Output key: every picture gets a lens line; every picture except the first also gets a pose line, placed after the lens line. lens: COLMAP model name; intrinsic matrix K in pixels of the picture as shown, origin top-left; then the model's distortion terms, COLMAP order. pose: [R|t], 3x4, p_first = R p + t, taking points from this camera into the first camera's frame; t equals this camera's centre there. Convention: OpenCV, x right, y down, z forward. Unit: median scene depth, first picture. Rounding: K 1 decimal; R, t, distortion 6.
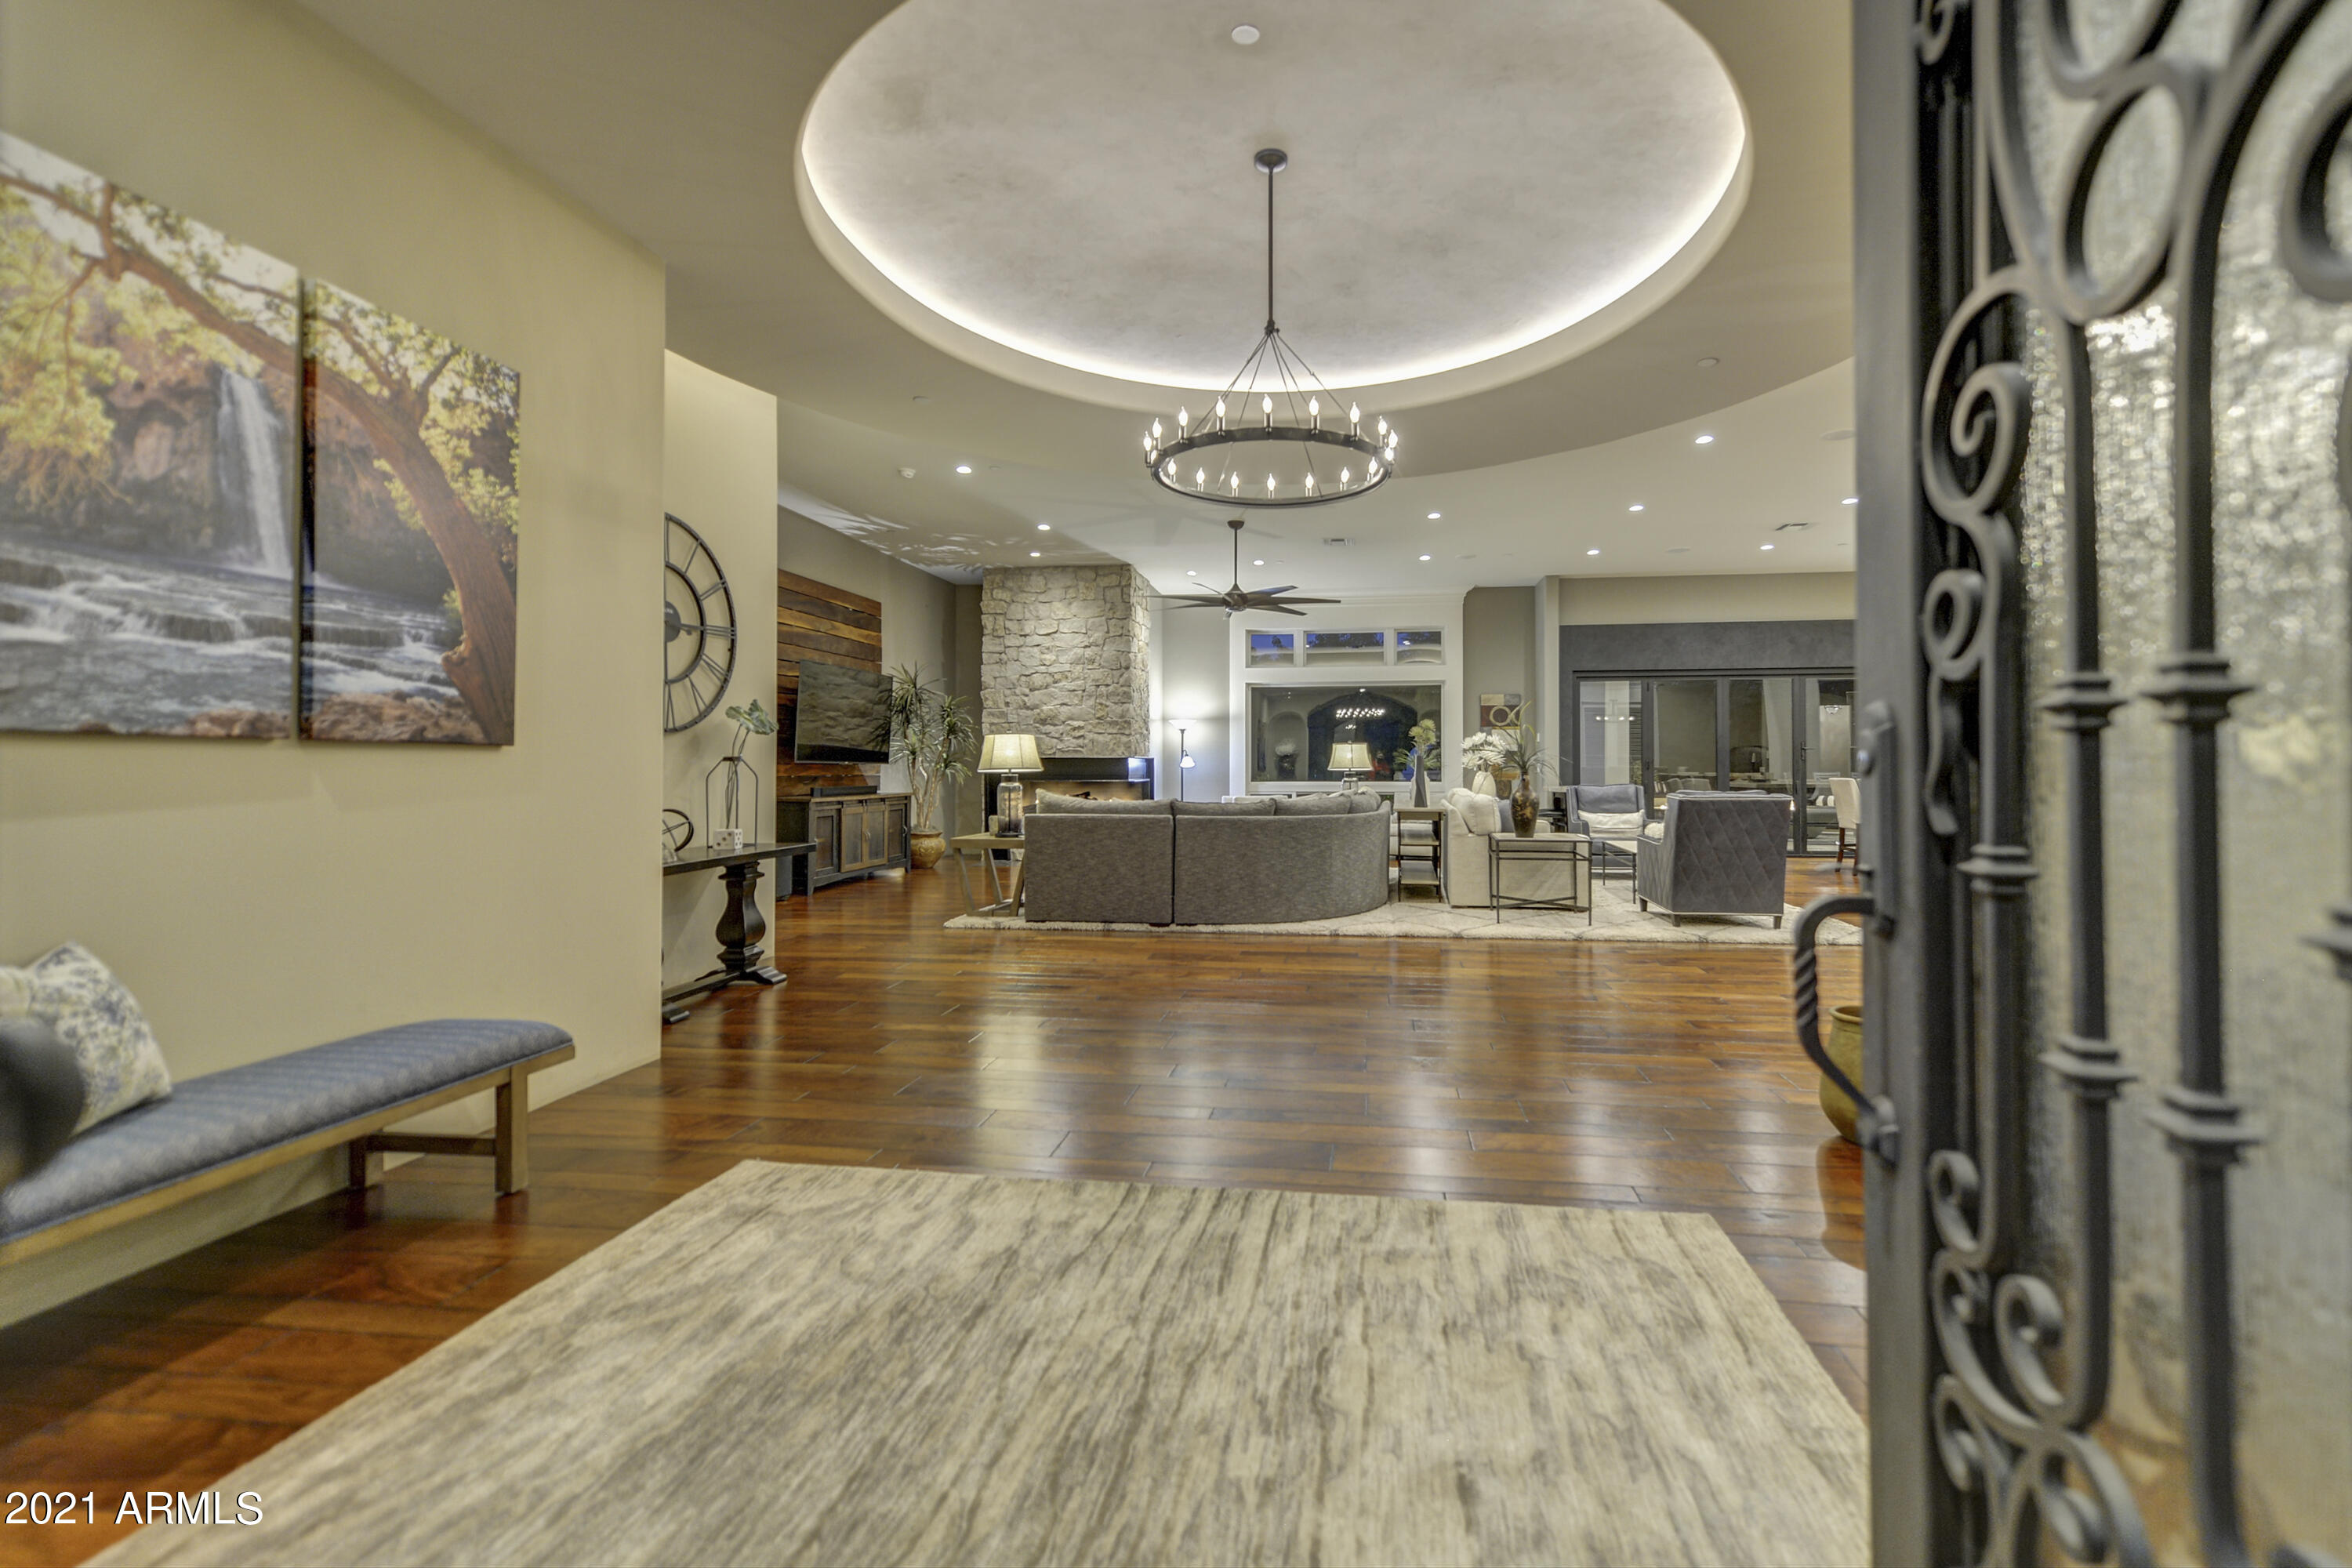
lens RADIAL K [[982.7, 0, 1166.3], [0, 982.7, 765.7], [0, 0, 1]] dist [0.002145, 0.000082]
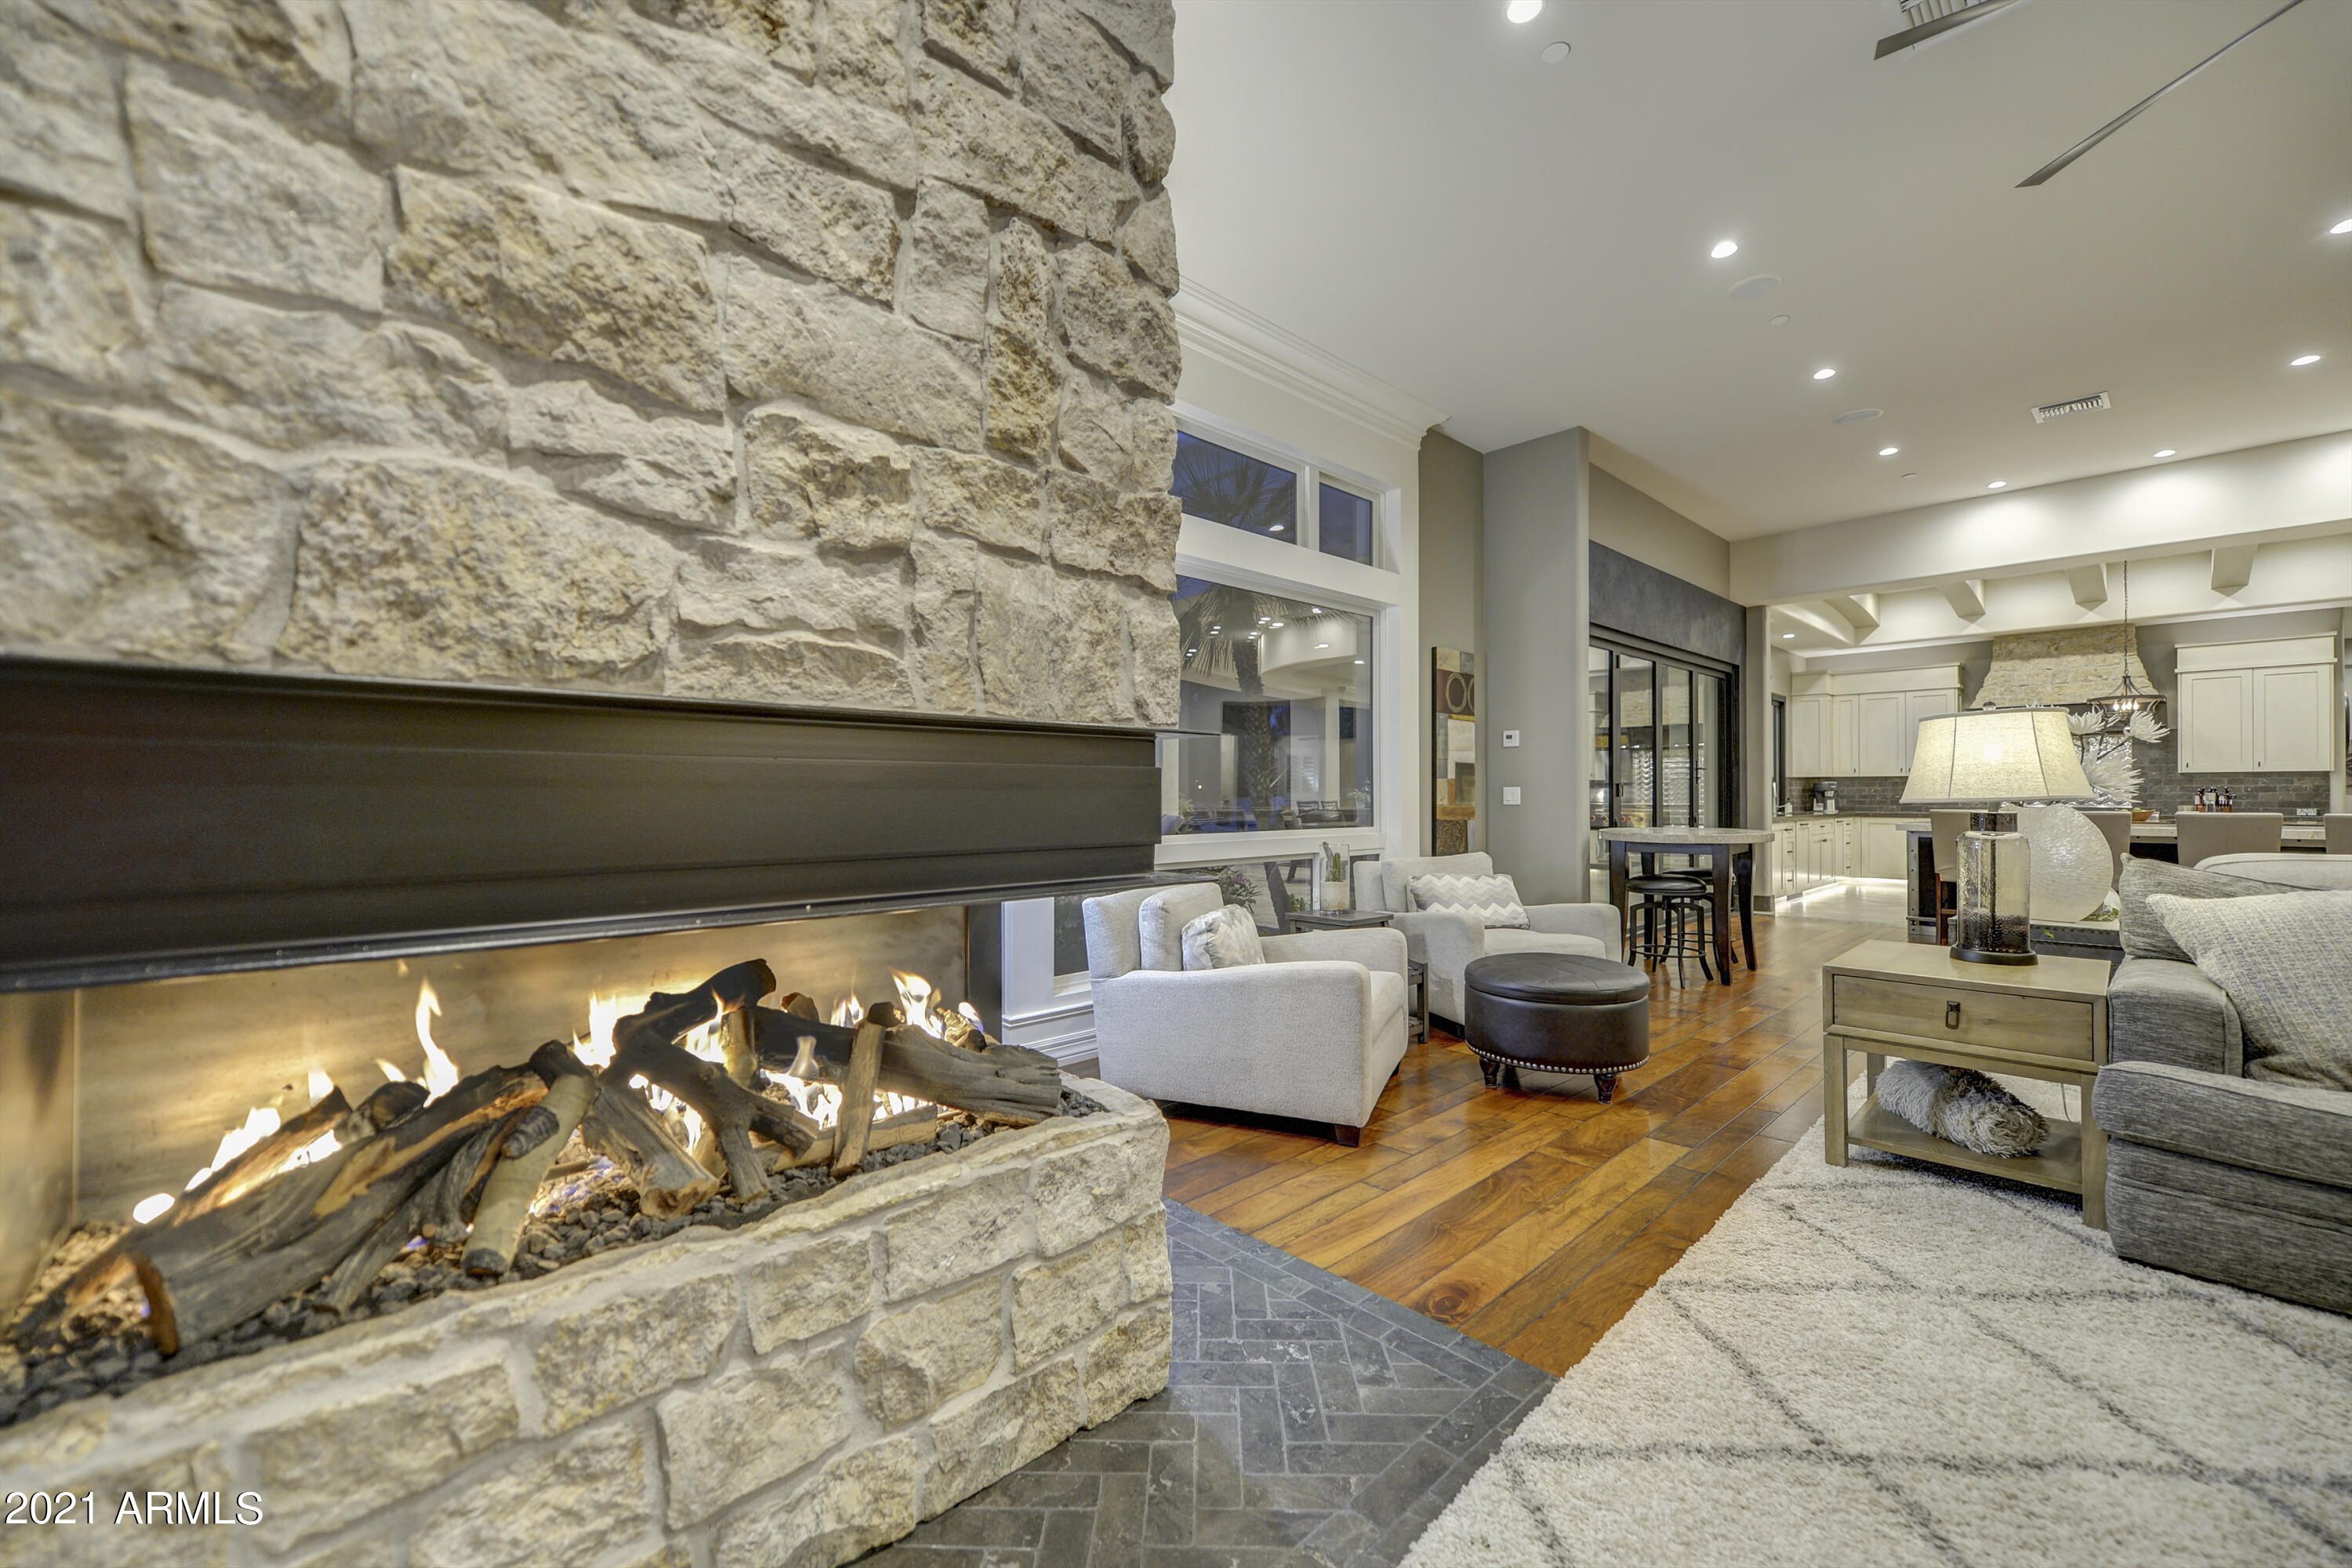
lens RADIAL K [[954.3, 0, 1172.7], [0, 954.3, 795.3], [0, 0, 1]] dist [0.009337, -0.001697]
pose [[0.528899, -0.001441, 0.848683, -0.170116], [0.004860, 0.999987, -0.001331, 0.001549], [-0.848671, 0.004828, 0.528900, 0.896386]]
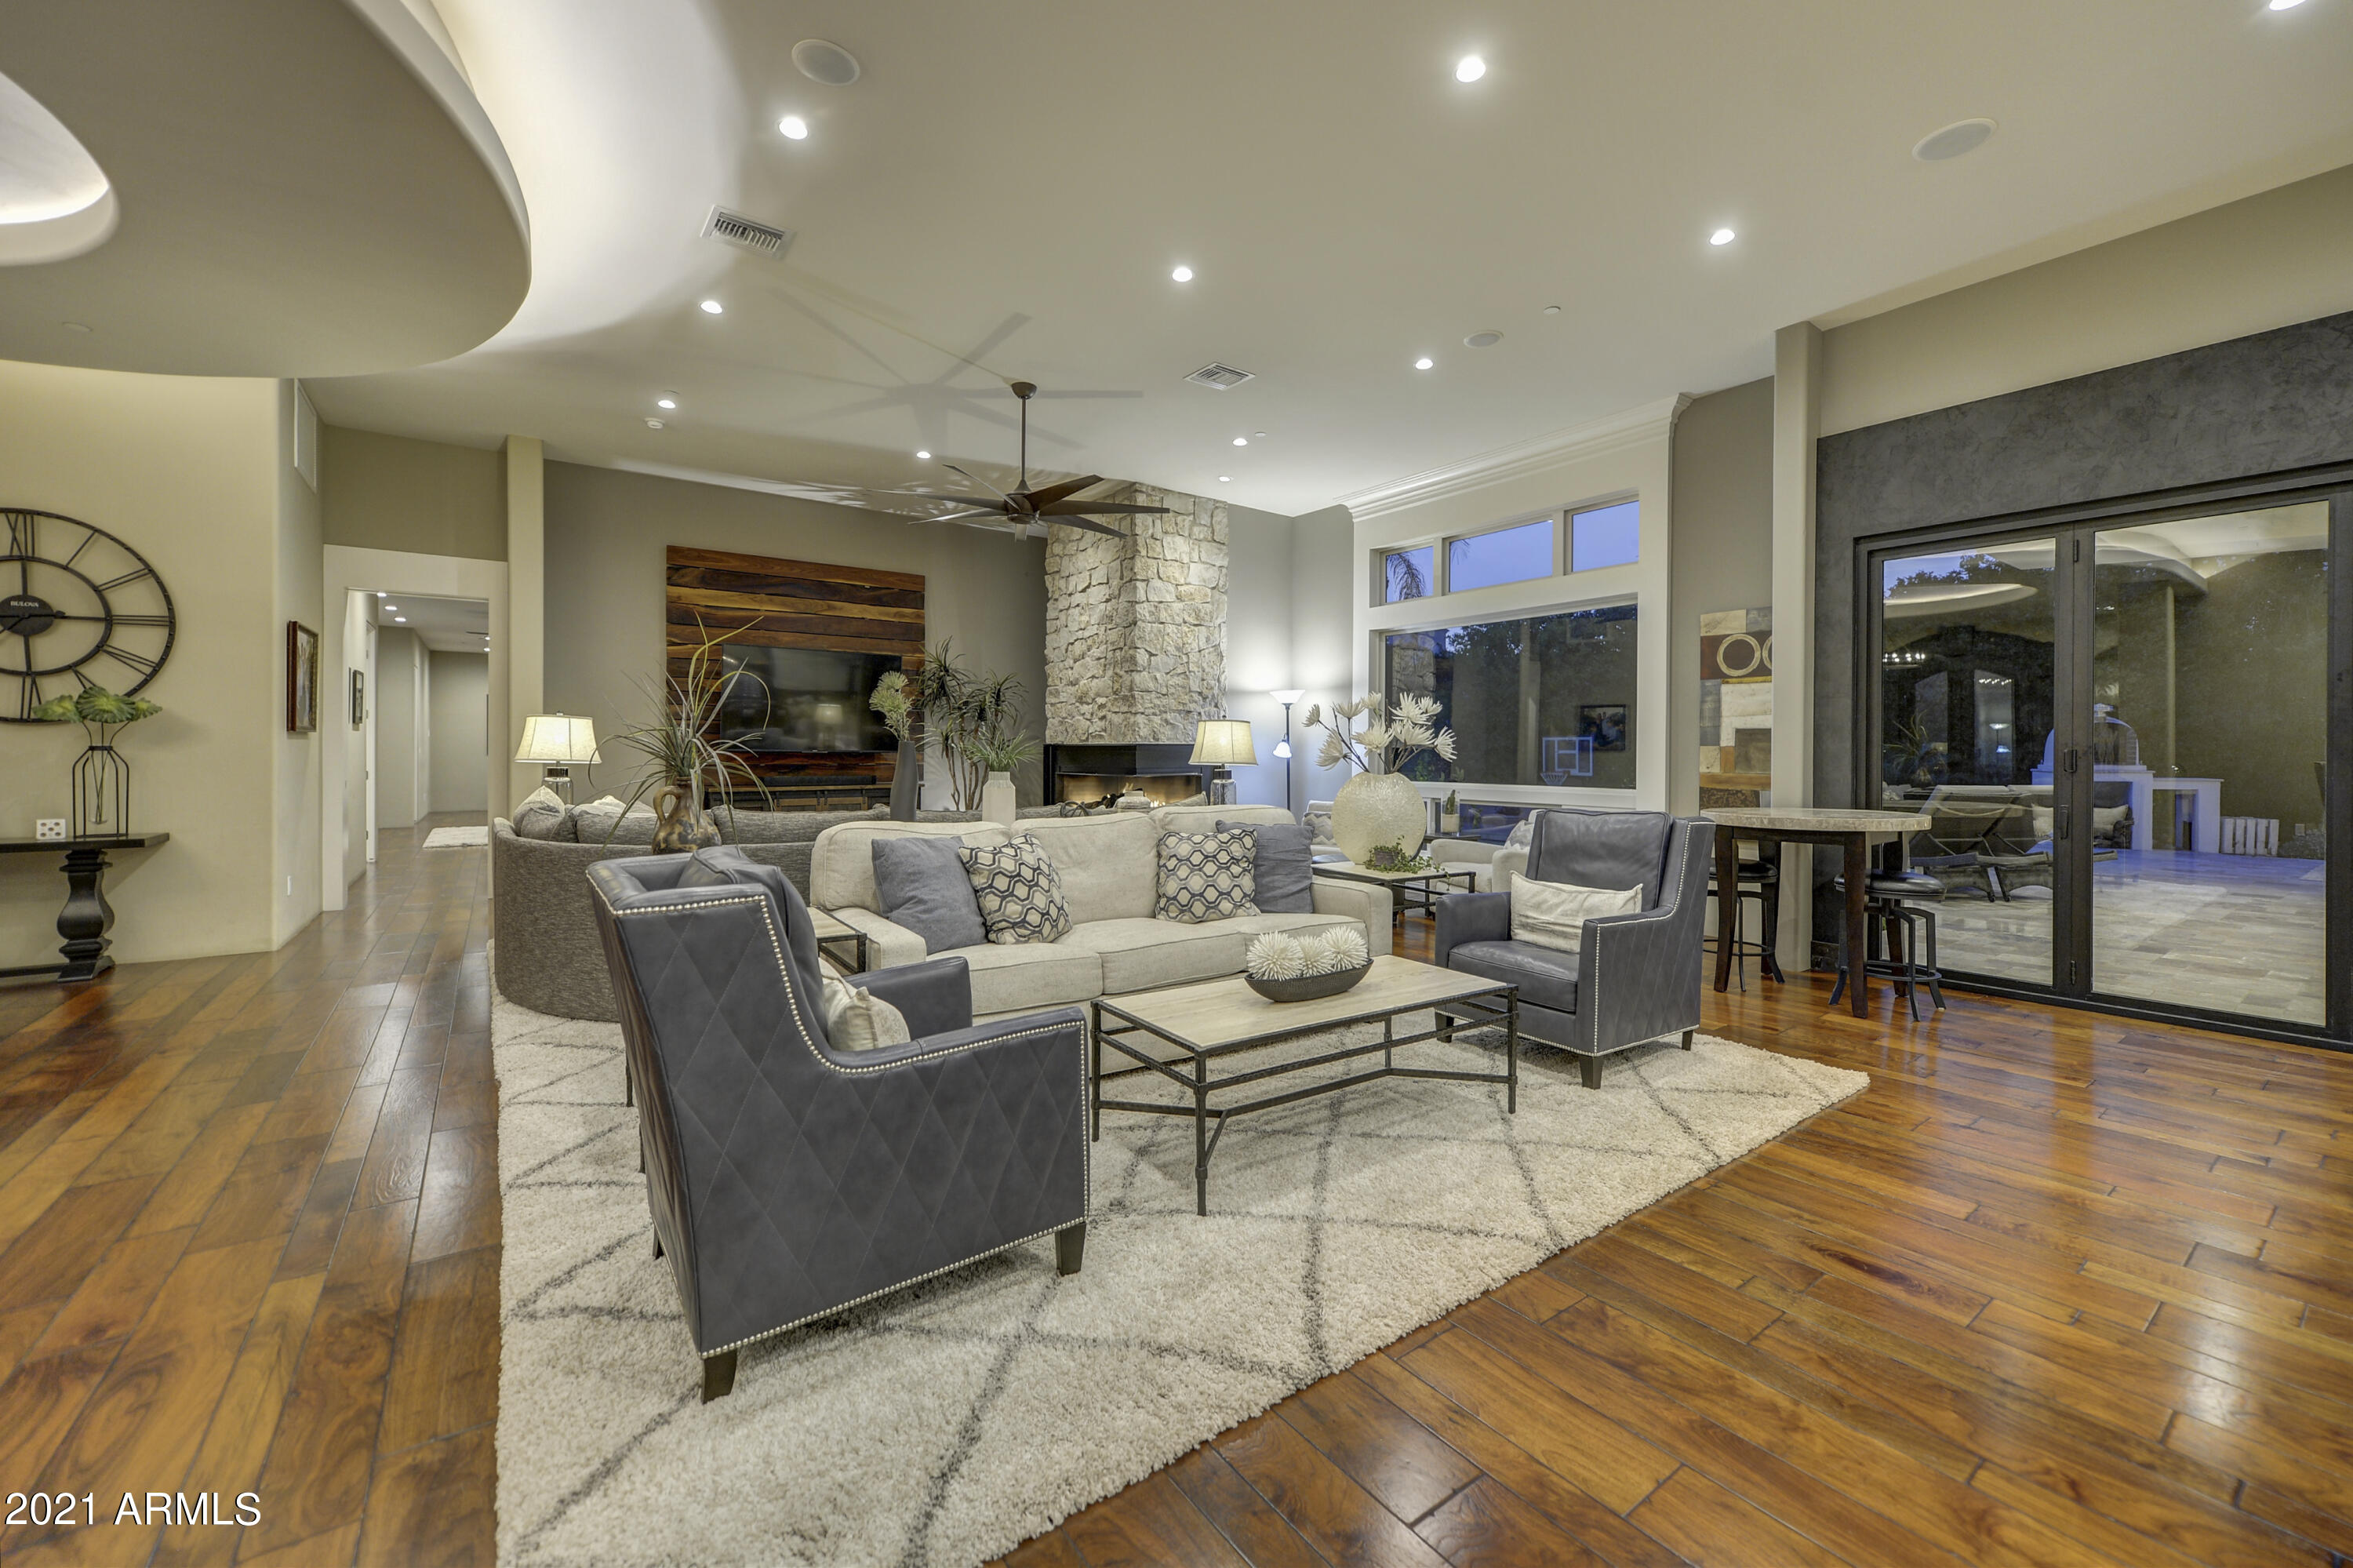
lens RADIAL K [[954.8, 0, 1111.2], [0, 954.8, 761.8], [0, 0, 1]] dist [0.009337, -0.001697]
pose [[0.725445, 0.011897, -0.688177, 0.432941], [-0.002683, 0.999892, 0.014457, -0.005493], [0.688274, -0.008641, 0.725399, 0.452756]]
